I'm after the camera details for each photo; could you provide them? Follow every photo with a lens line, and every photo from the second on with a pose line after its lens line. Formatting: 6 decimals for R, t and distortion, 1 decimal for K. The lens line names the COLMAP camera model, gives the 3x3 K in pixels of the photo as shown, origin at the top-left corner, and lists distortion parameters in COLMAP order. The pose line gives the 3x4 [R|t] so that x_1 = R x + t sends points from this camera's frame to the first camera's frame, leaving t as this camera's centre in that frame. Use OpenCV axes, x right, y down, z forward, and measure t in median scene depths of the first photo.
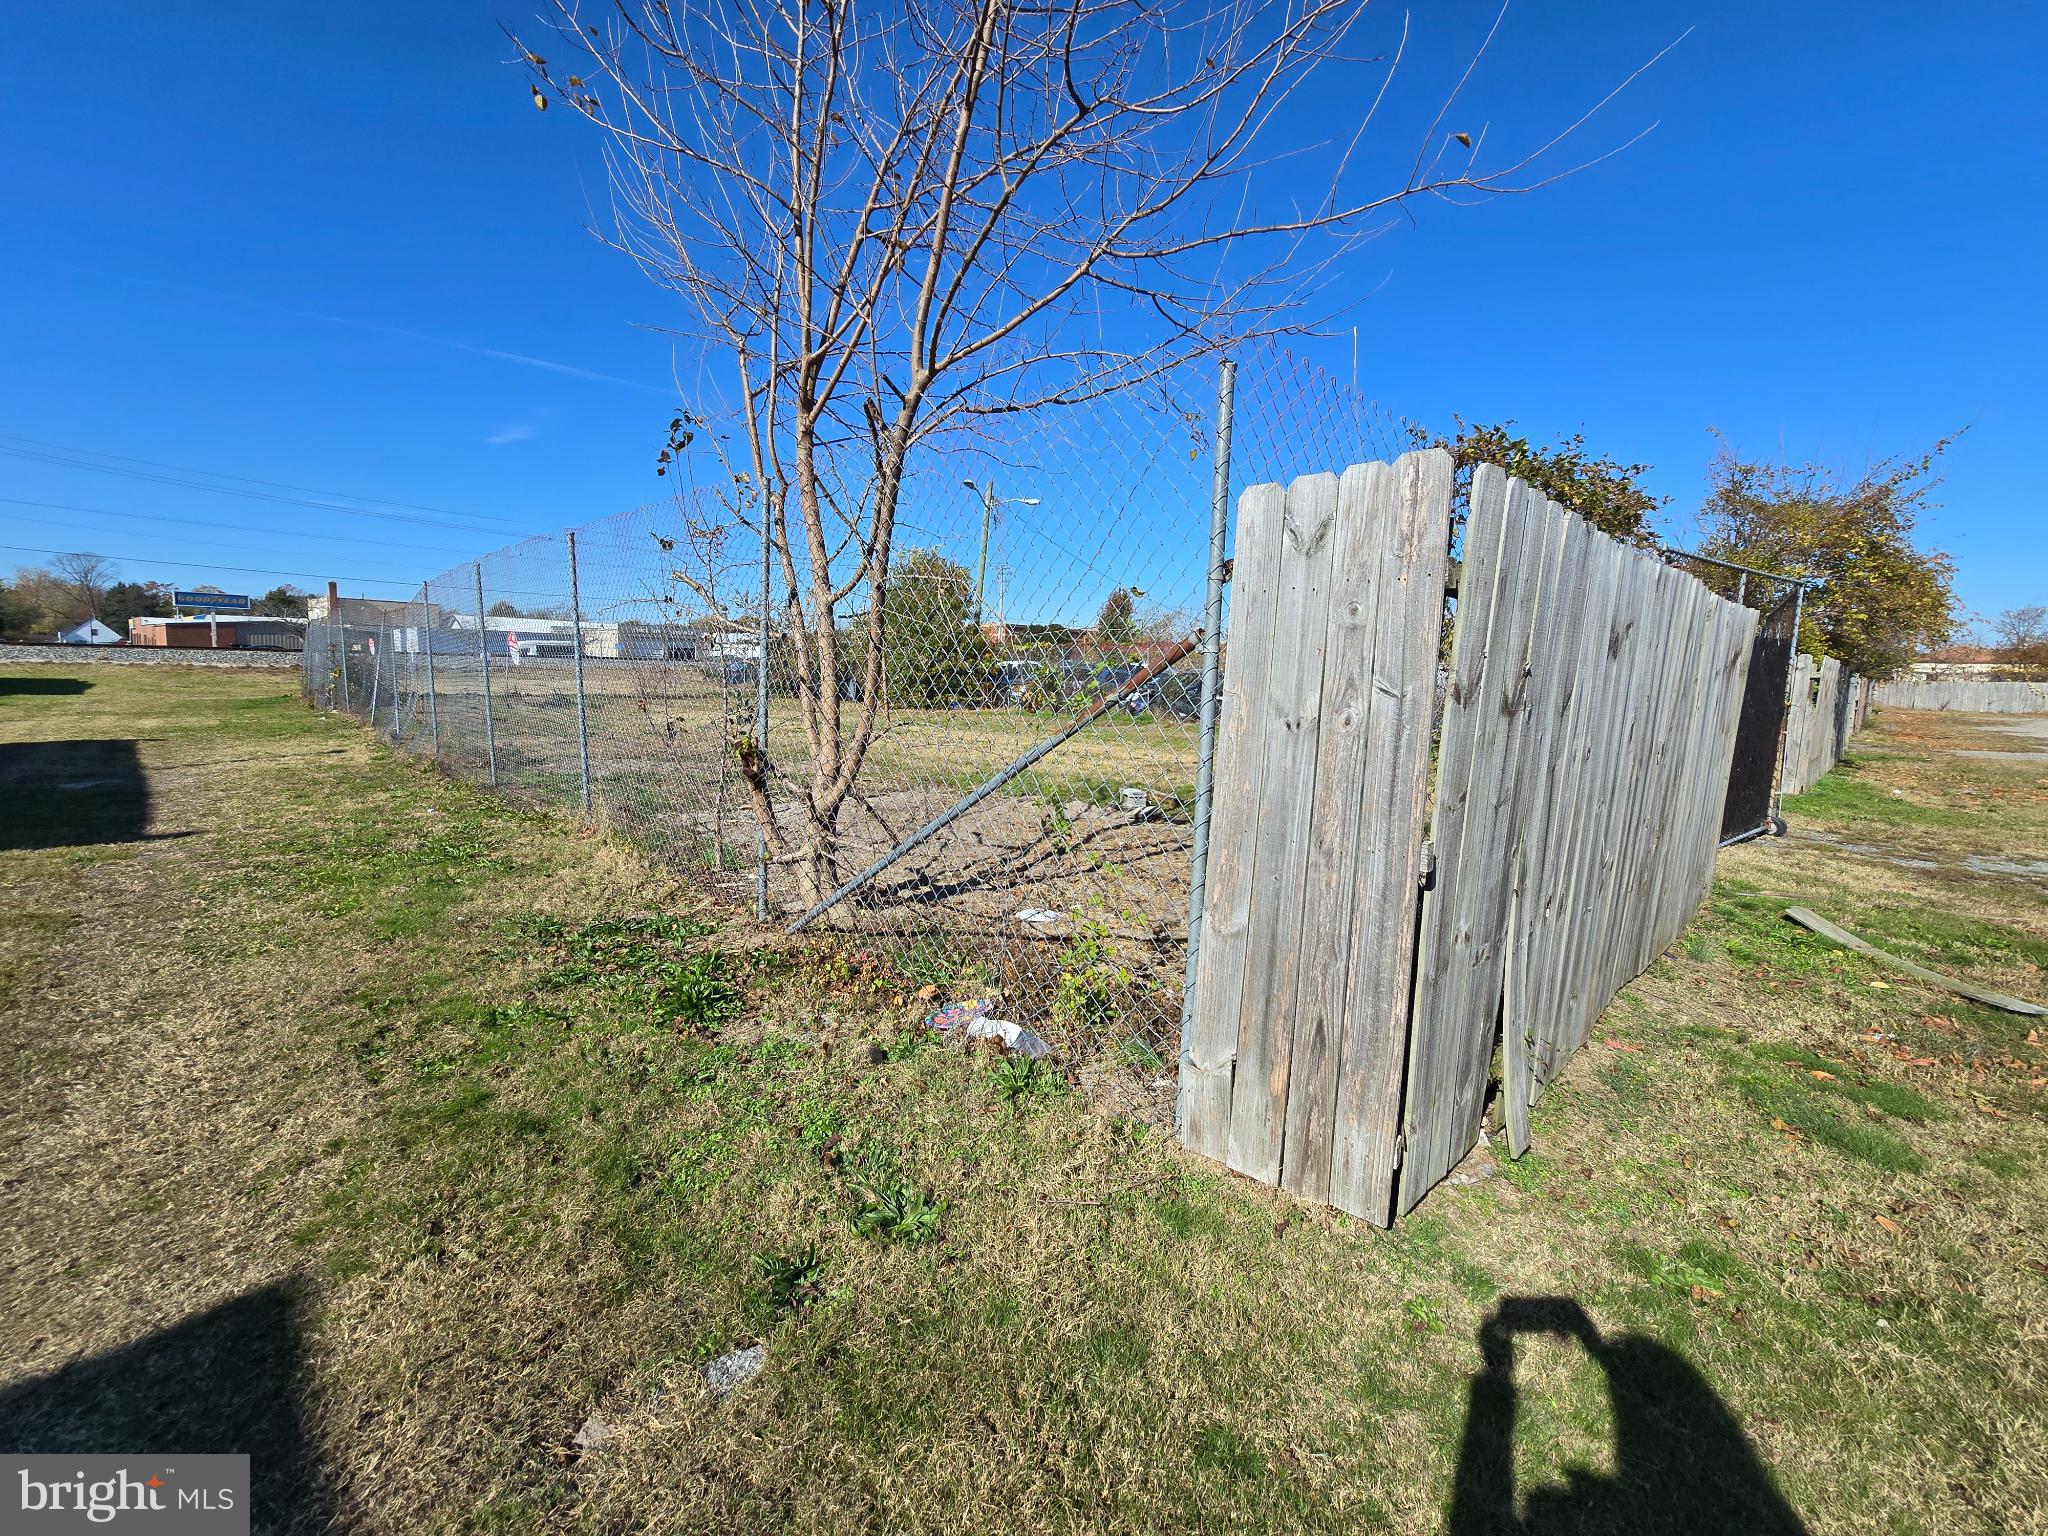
lens RADIAL K [[821.0, 0, 1018.9], [0, 821.0, 764.7], [0, 0, 1]] dist [-0.004540, 0.001945]
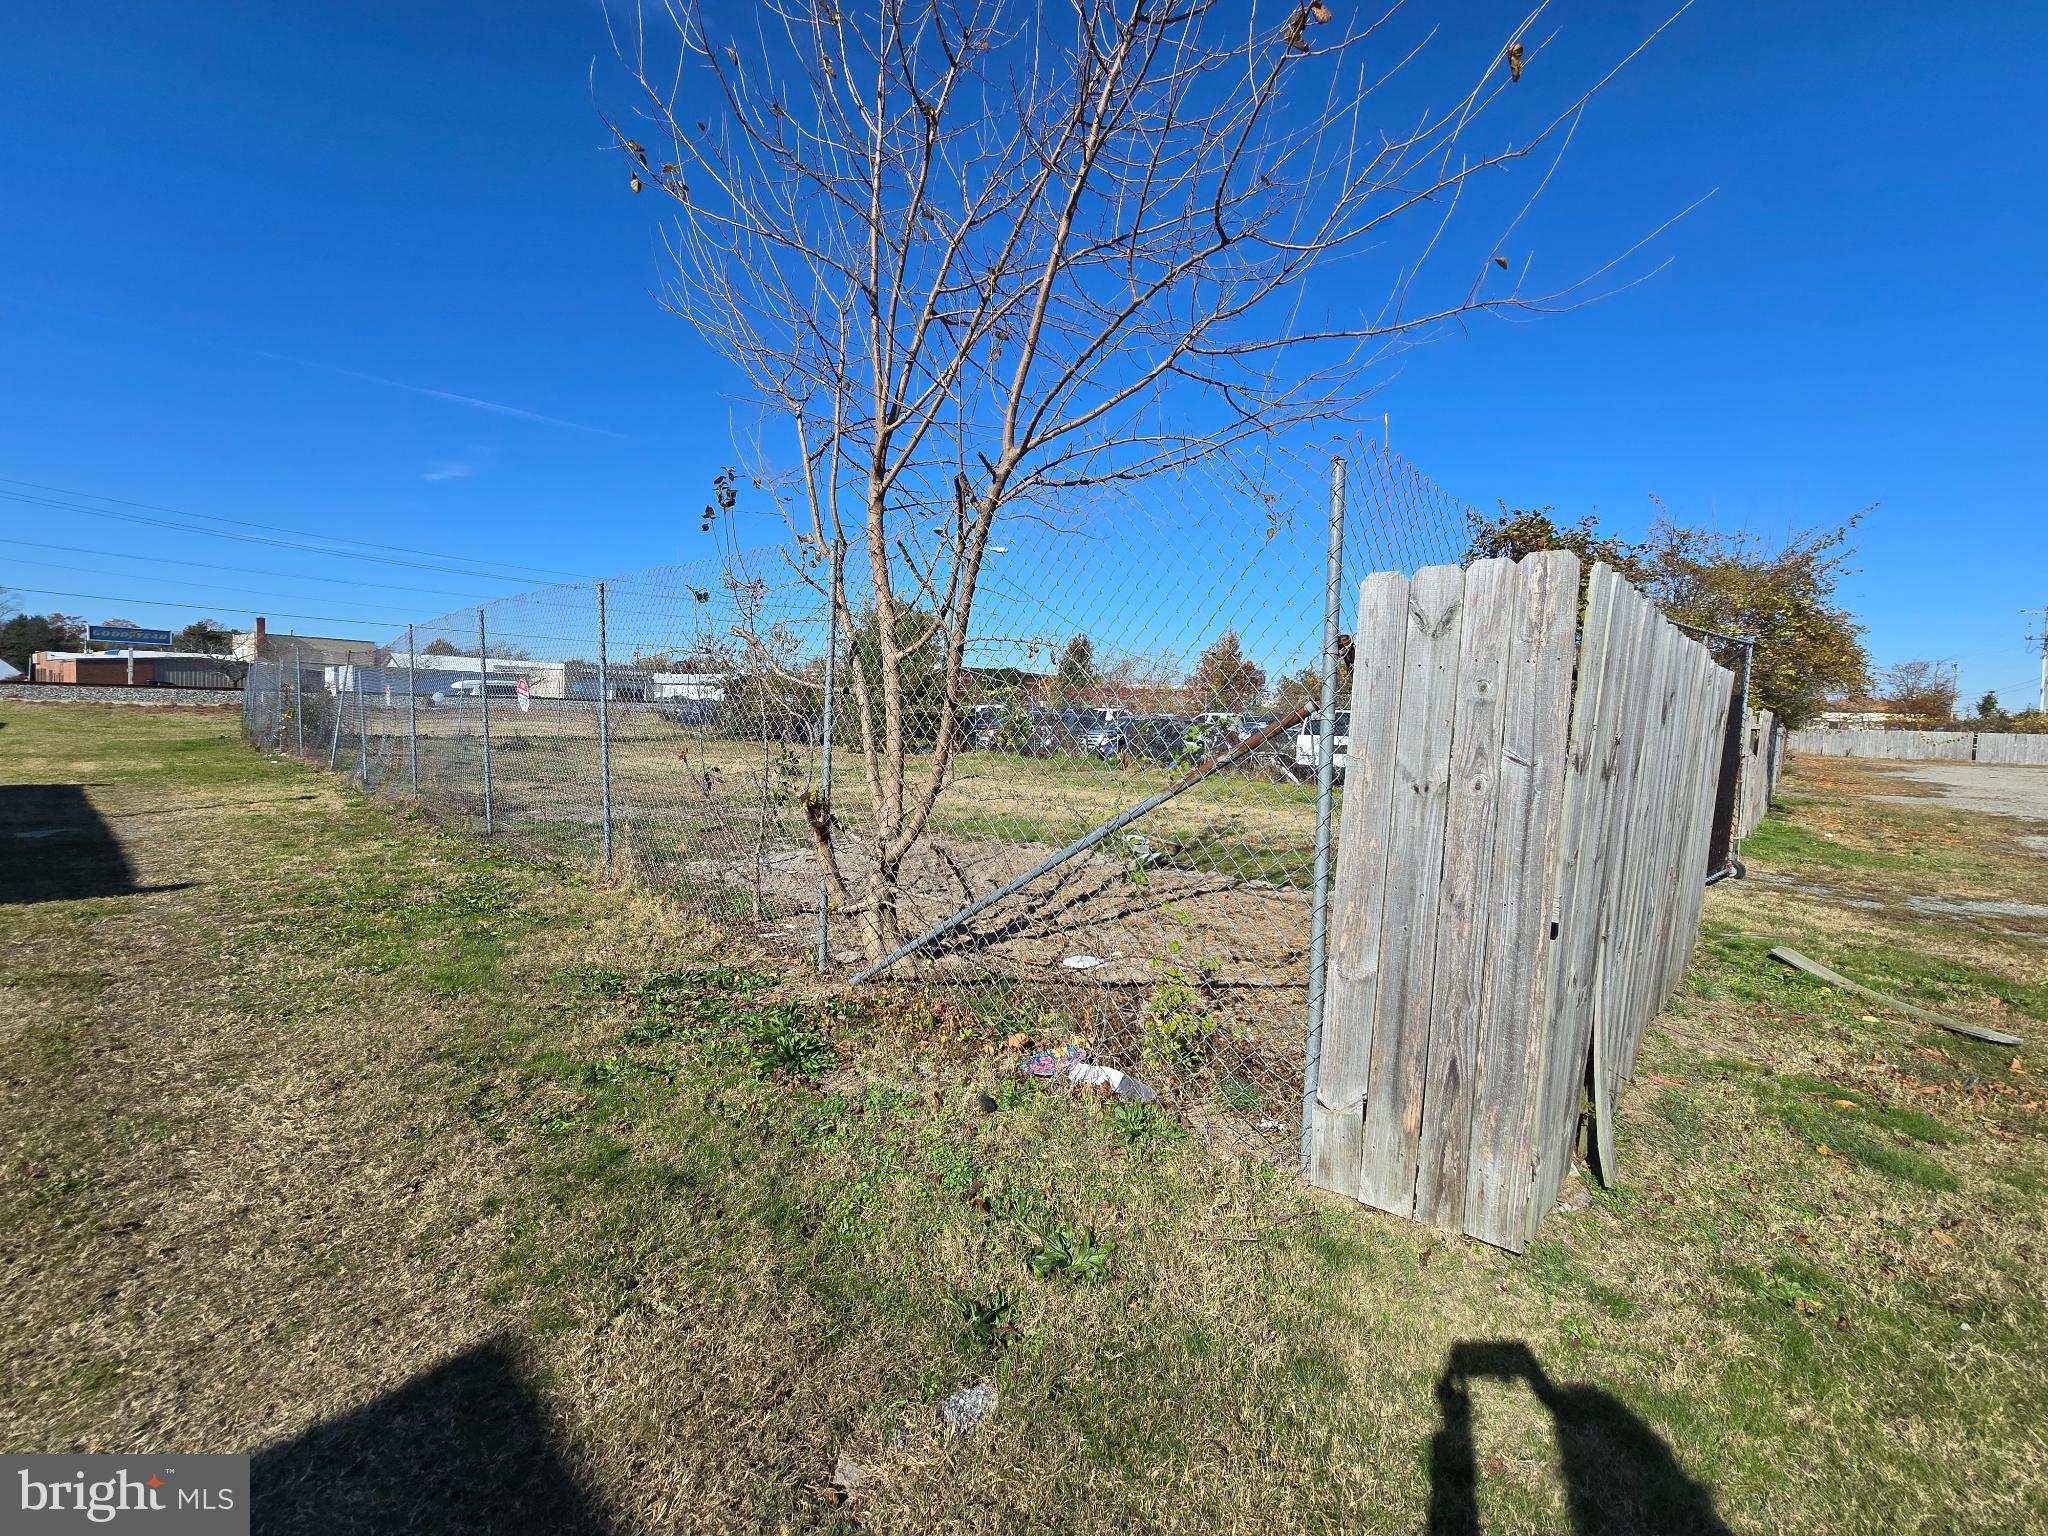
lens RADIAL K [[821.0, 0, 1024.1], [0, 821.0, 767.1], [0, 0, 1]] dist [-0.004540, 0.001945]
pose [[0.998376, 0.002536, 0.056905, -0.180368], [0.000289, 0.998770, -0.049580, -0.015458], [-0.056961, 0.049516, 0.997148, -0.048512]]
